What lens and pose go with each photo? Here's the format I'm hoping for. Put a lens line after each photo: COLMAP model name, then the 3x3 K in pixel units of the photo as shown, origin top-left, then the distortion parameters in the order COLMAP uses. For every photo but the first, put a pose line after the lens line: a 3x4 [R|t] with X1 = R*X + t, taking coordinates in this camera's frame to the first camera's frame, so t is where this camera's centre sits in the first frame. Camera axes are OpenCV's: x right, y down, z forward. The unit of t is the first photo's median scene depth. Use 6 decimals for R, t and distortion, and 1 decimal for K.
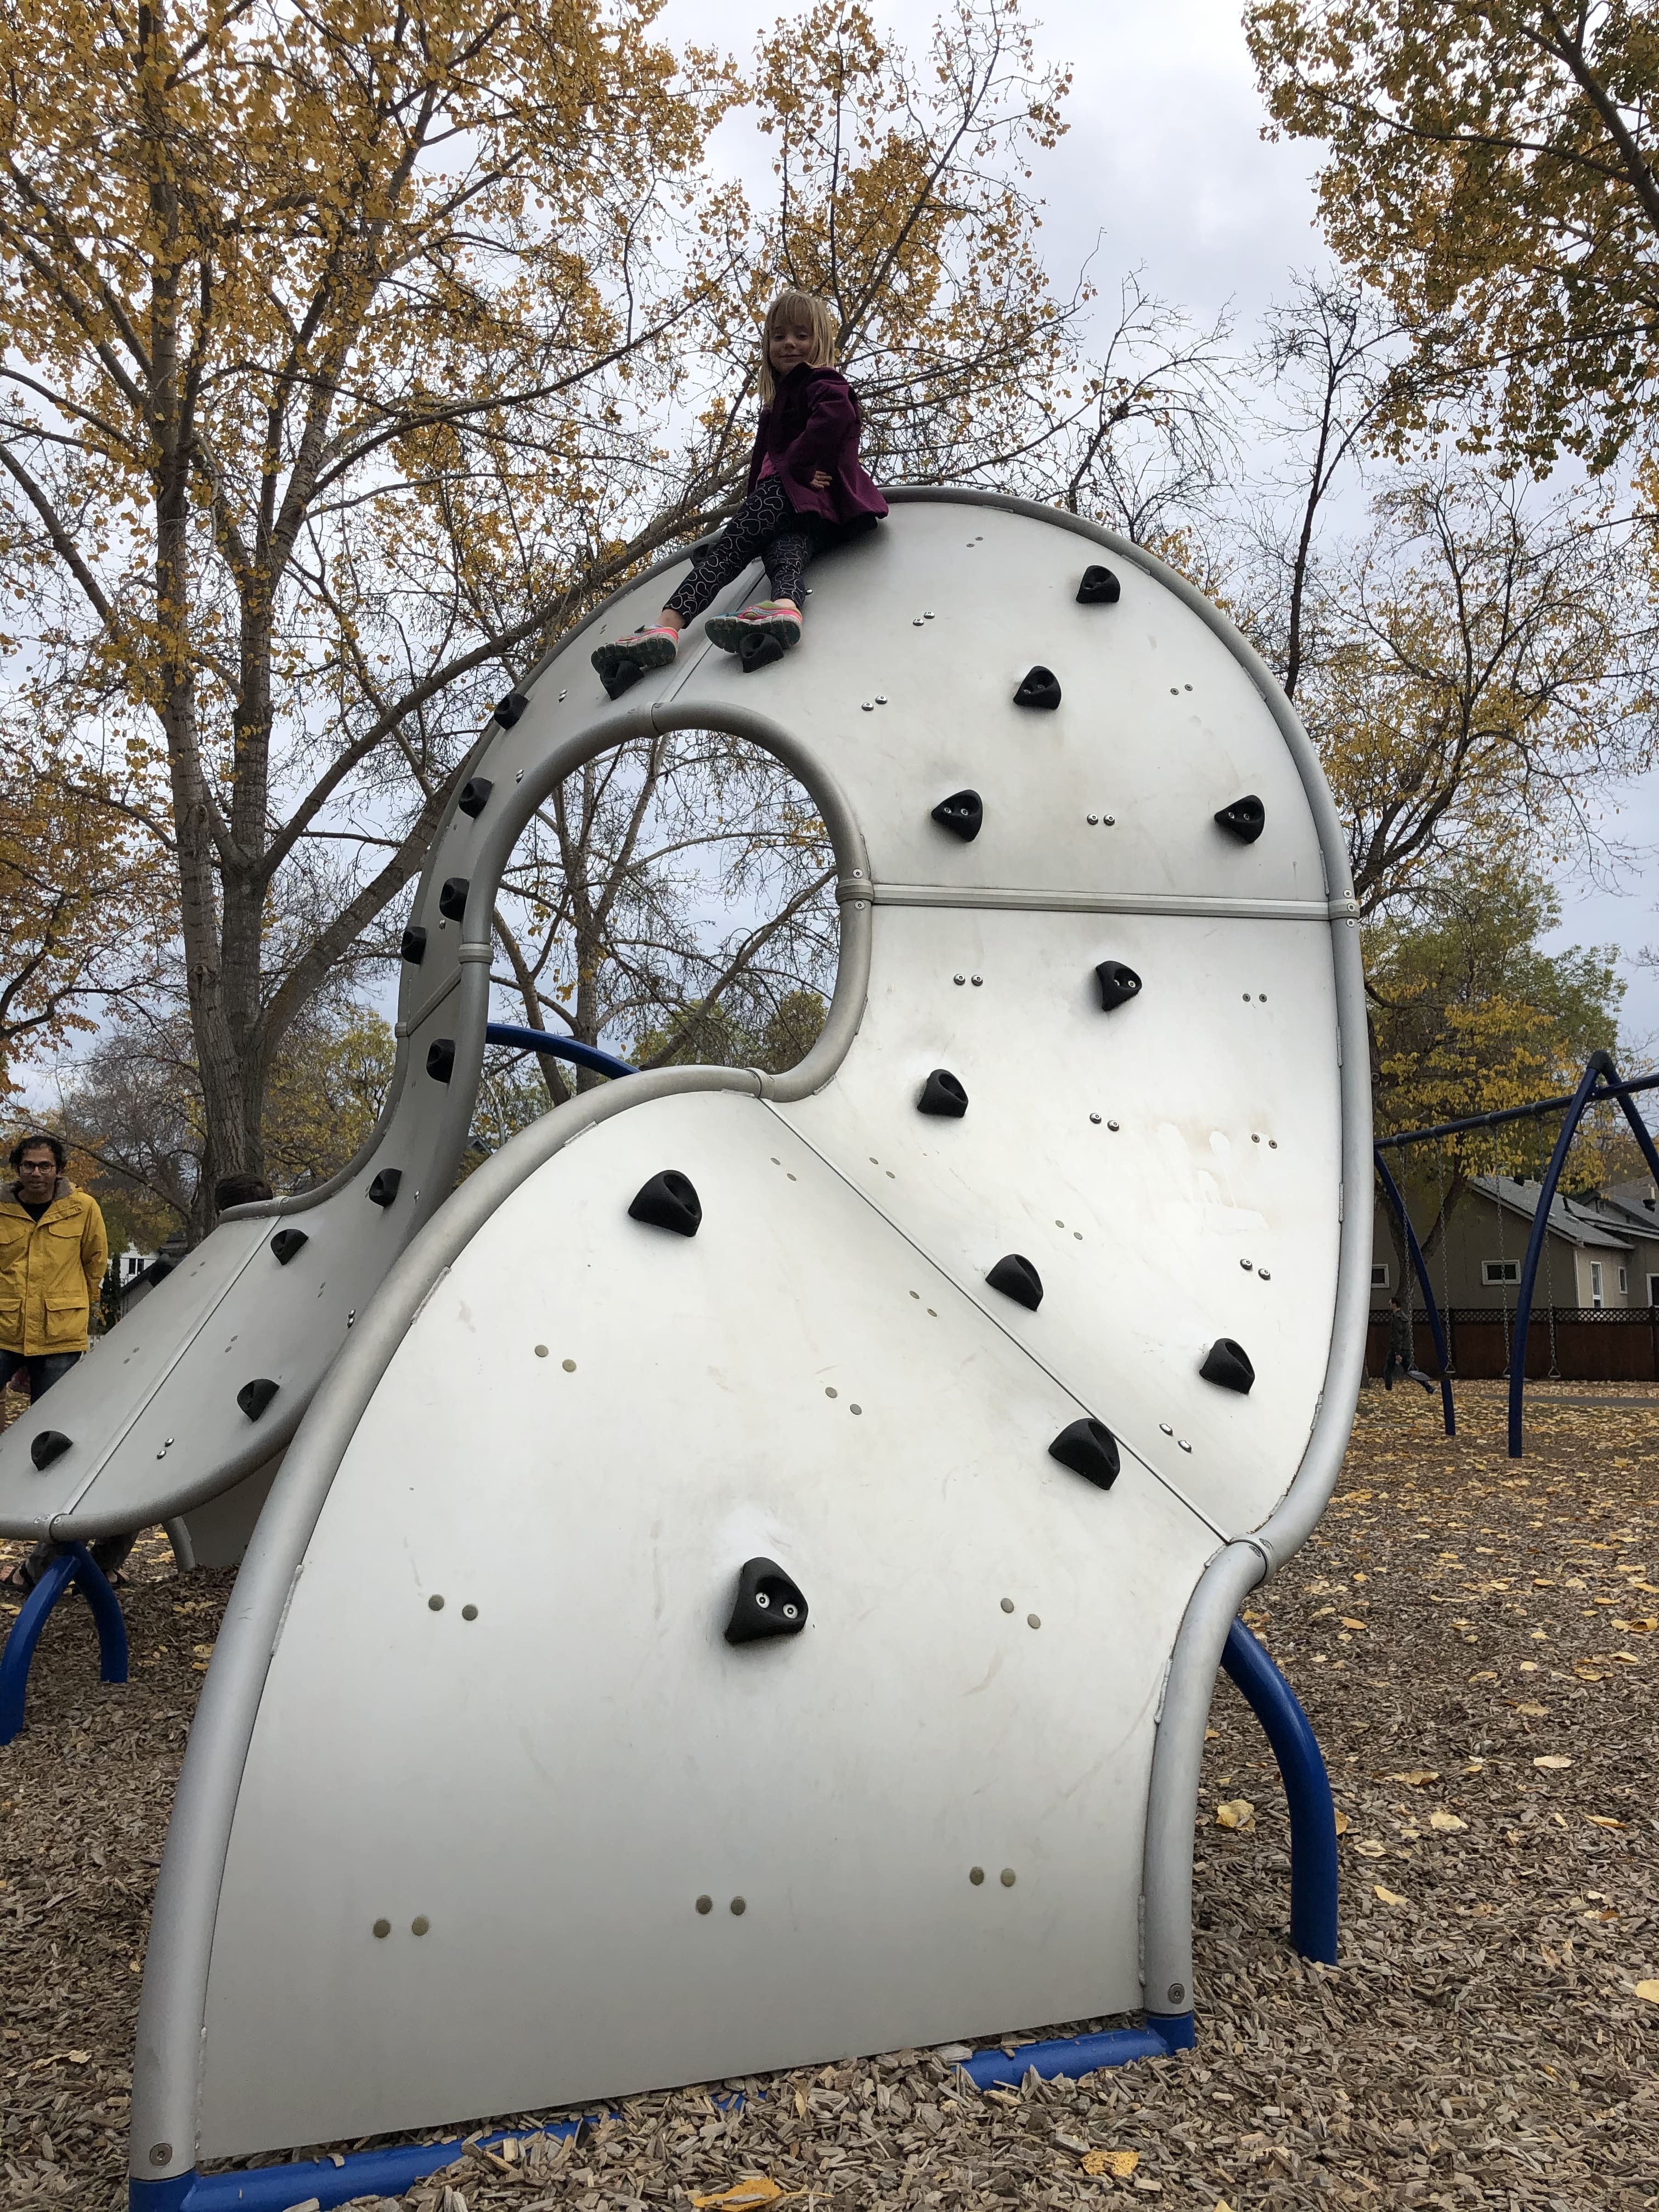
lens RADIAL K [[1807.6, 0, 829.5], [0, 1807.6, 1106.0], [0, 0, 1]] dist [0.042288, -0.048425]
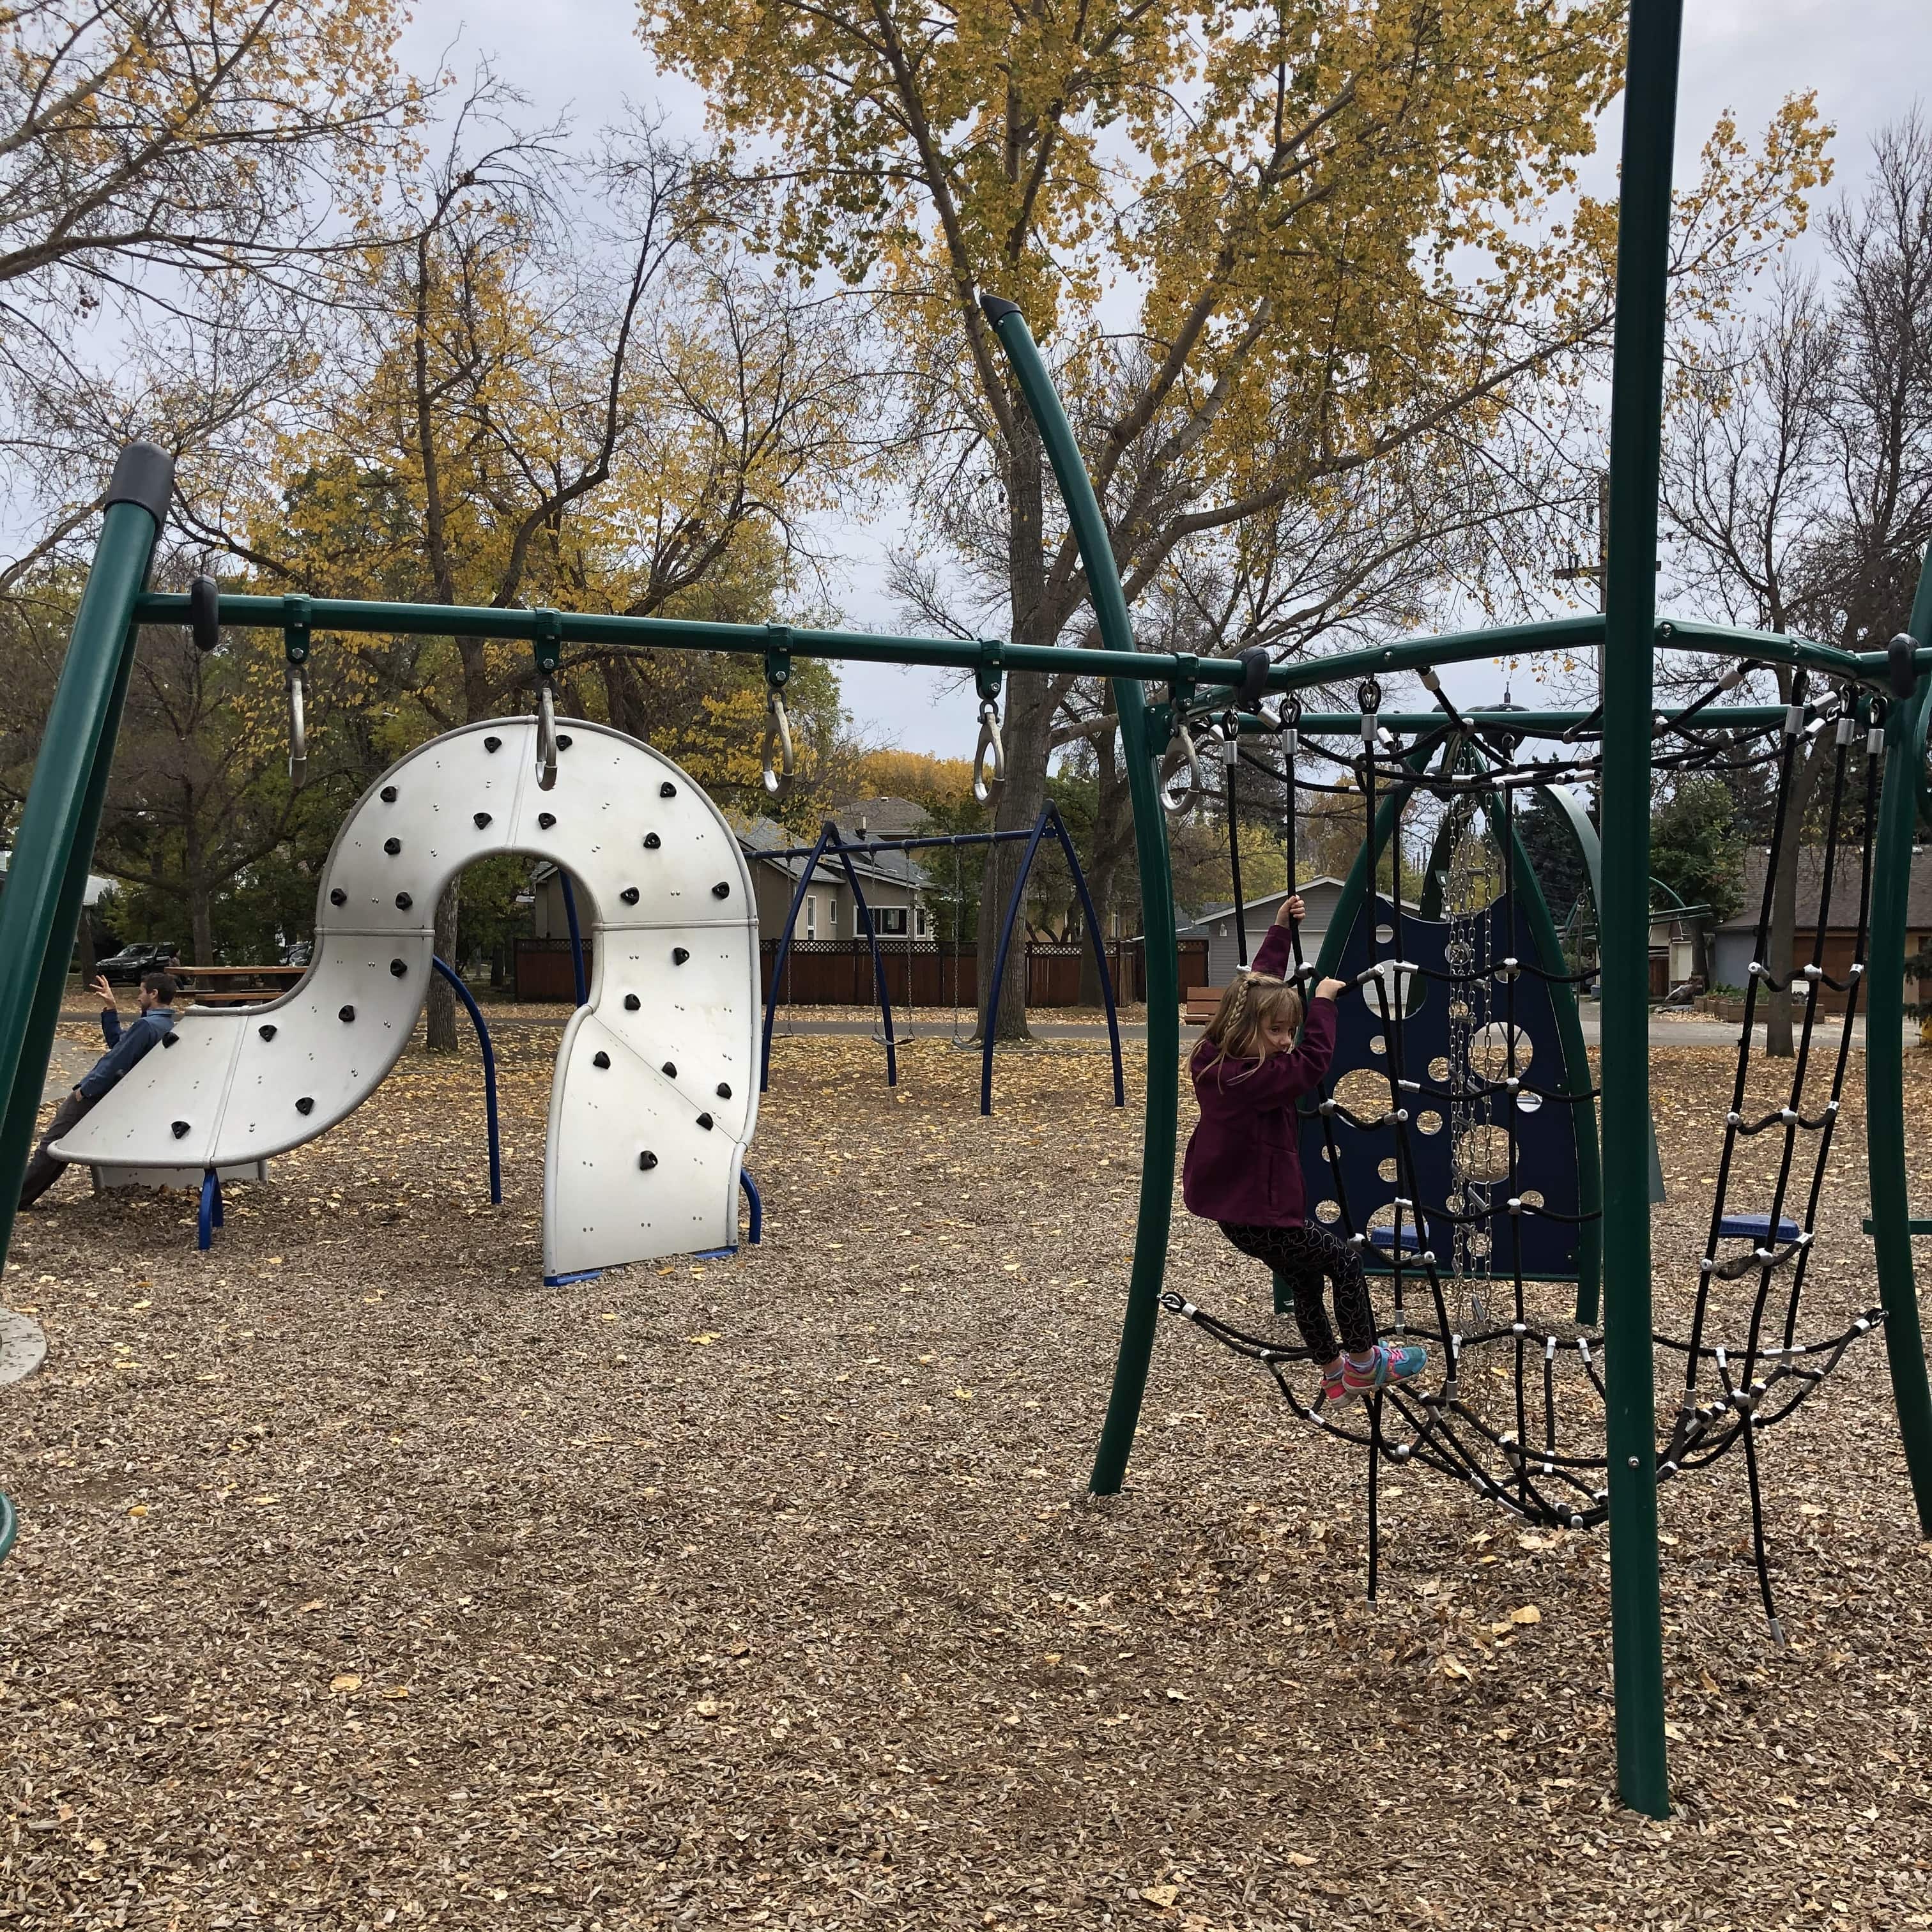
lens RADIAL K [[2117.7, 0, 966.0], [0, 2117.7, 966.0], [0, 0, 1]] dist [0.017122, 0.036233]
pose [[0.890279, -0.001130, 0.455414, -0.156898], [-0.063501, 0.989920, 0.126594, -0.081696], [-0.450966, -0.141624, 0.881233, -0.350564]]
